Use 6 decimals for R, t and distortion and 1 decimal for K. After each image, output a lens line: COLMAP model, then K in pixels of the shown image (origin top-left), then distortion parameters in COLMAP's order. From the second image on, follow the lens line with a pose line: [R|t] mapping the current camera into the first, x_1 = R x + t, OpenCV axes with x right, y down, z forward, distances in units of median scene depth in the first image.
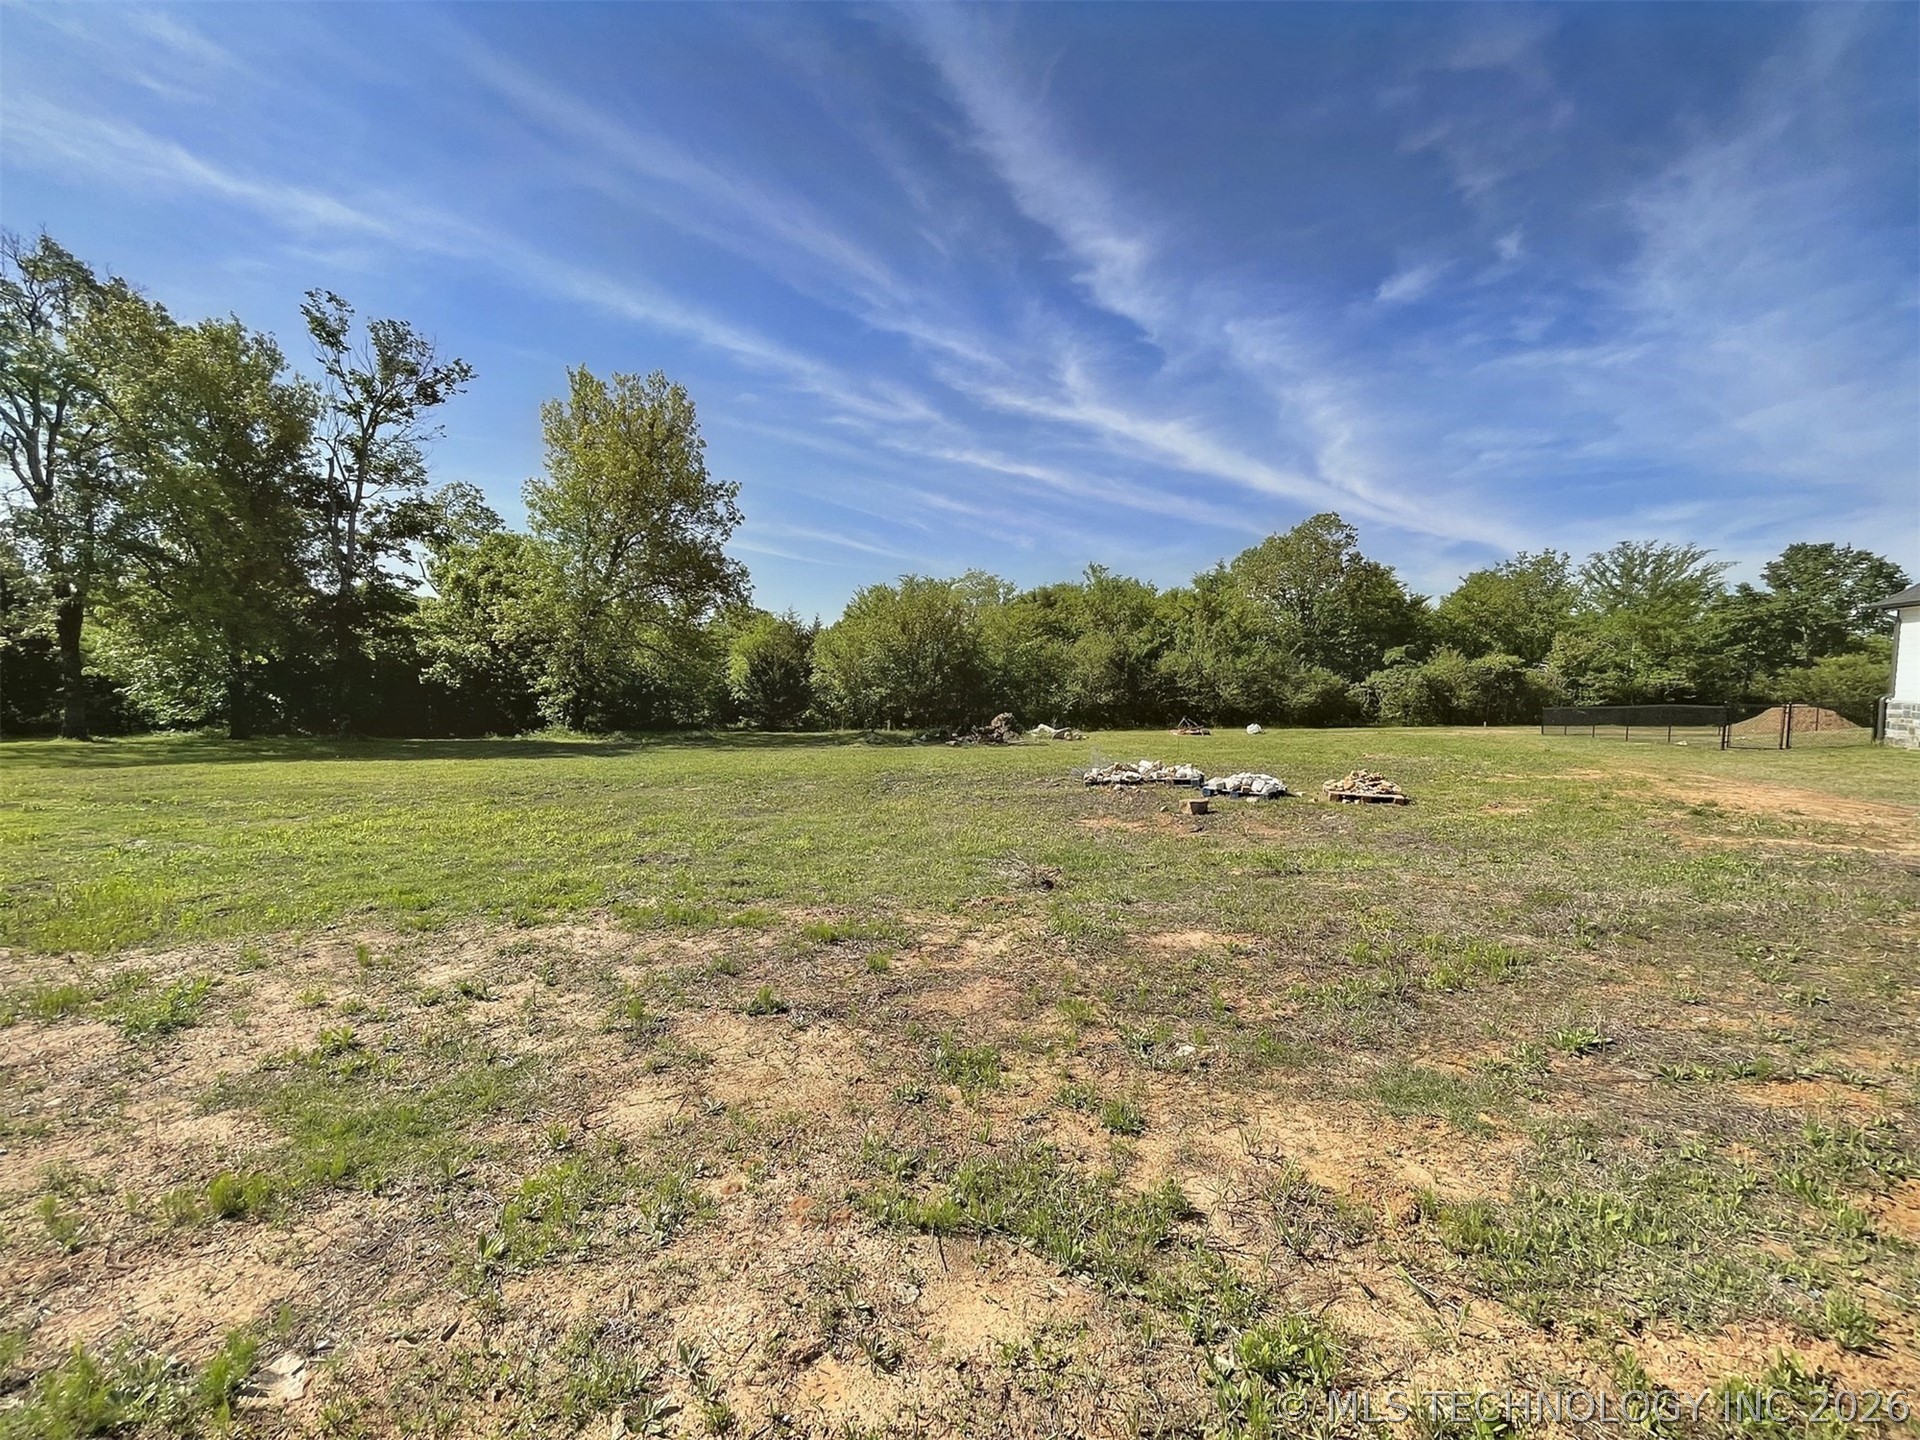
lens RADIAL K [[776.6, 0, 957.3], [0, 776.6, 714.9], [0, 0, 1]] dist [0.000504, -0.000018]
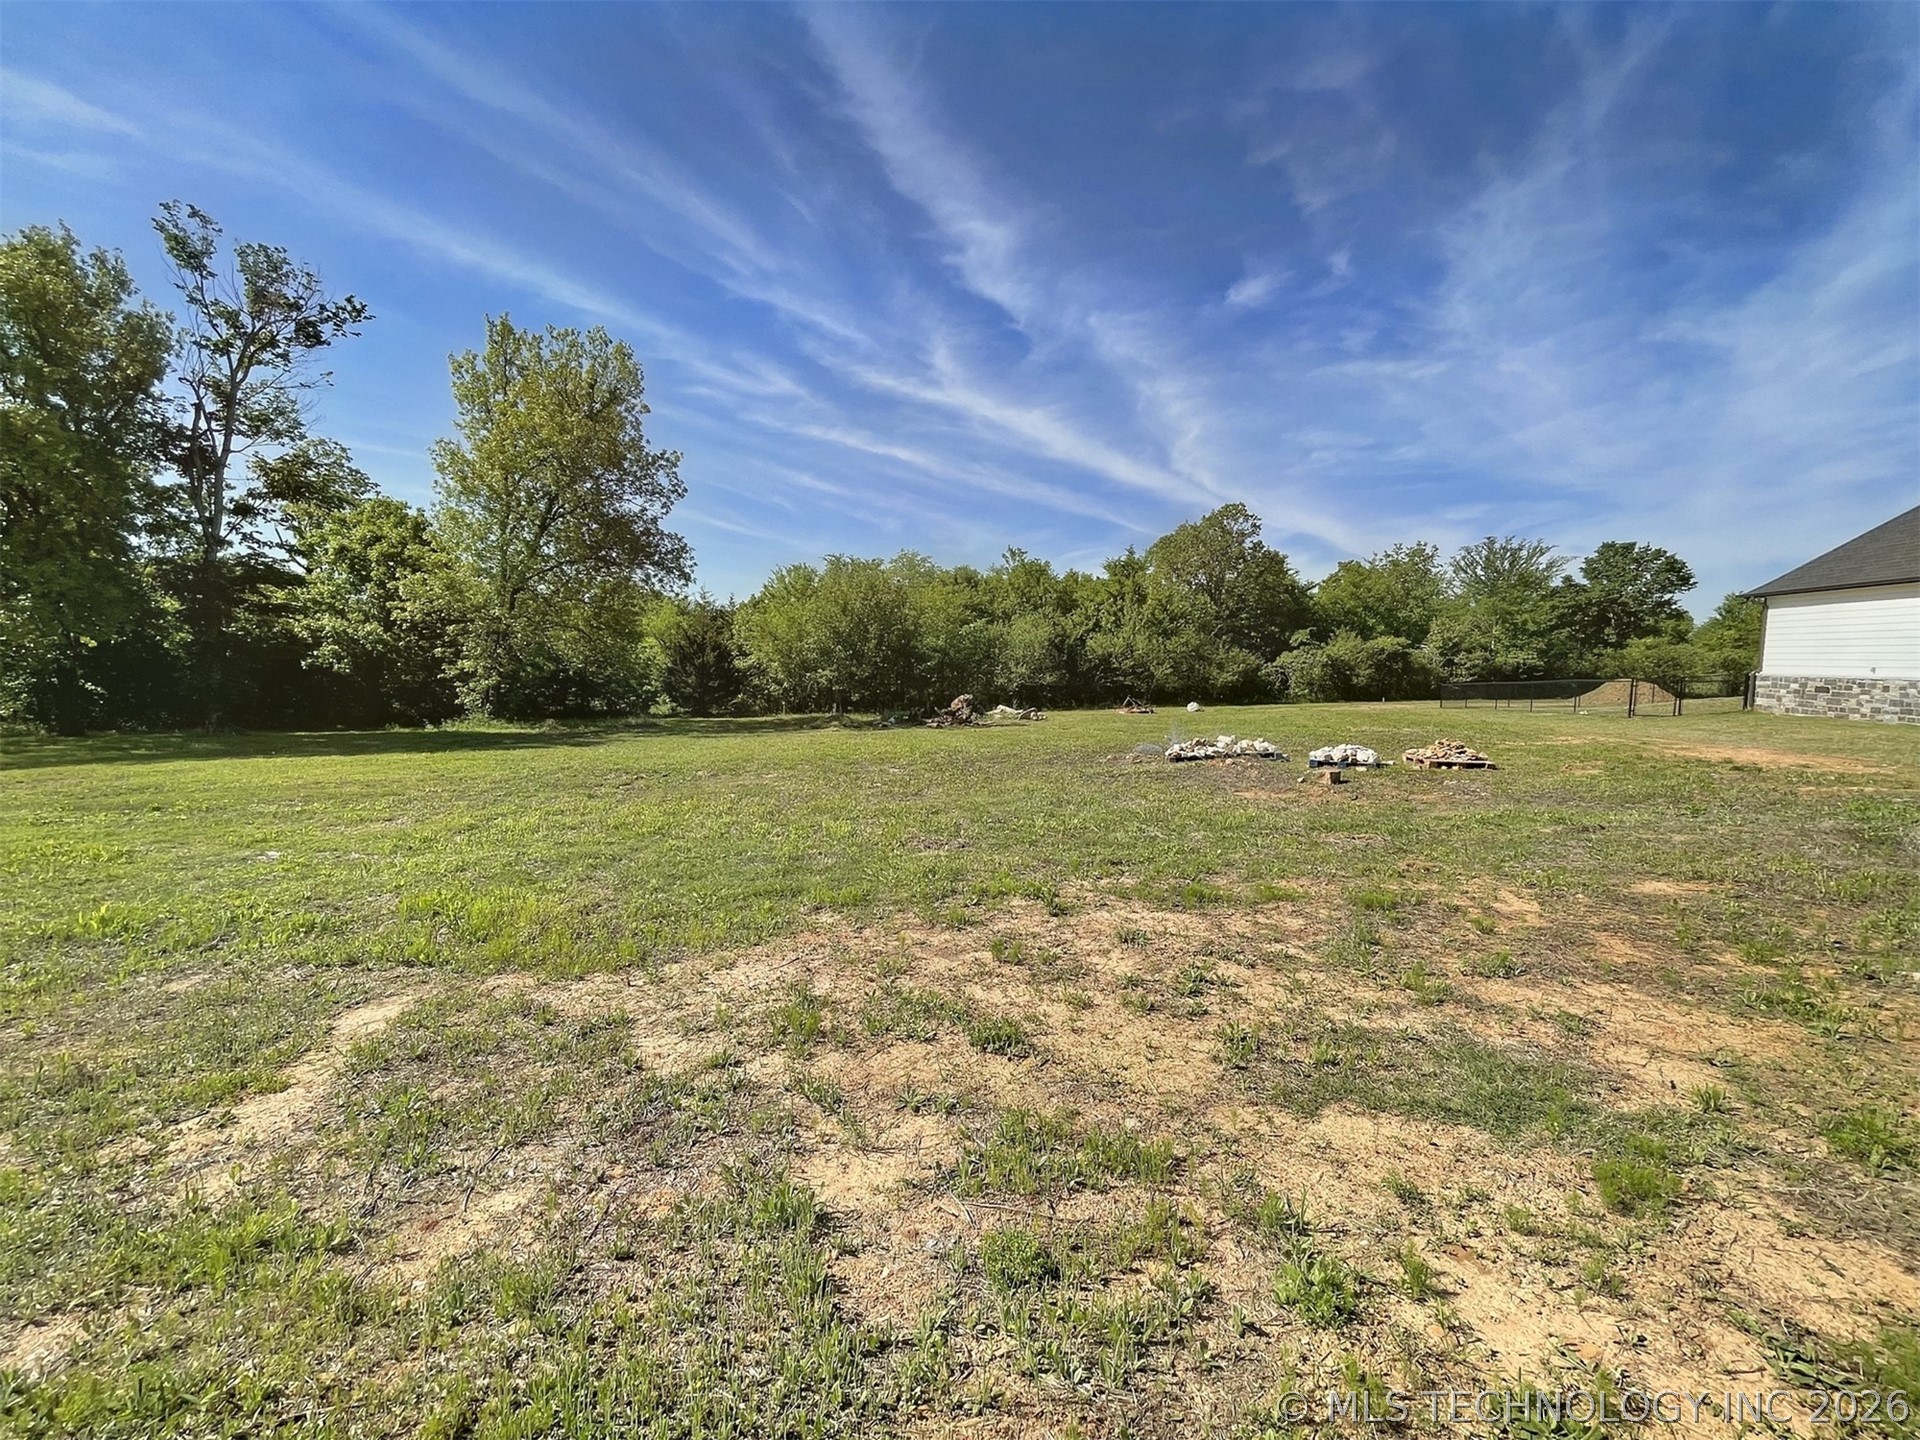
lens RADIAL K [[775.9, 0, 956.9], [0, 775.9, 717.7], [0, 0, 1]] dist [0.000897, 0.000663]
pose [[0.985522, -0.016998, 0.168691, -0.101982], [0.012700, 0.999568, 0.026521, 0.000647], [-0.169069, -0.023995, 0.985312, 0.010293]]
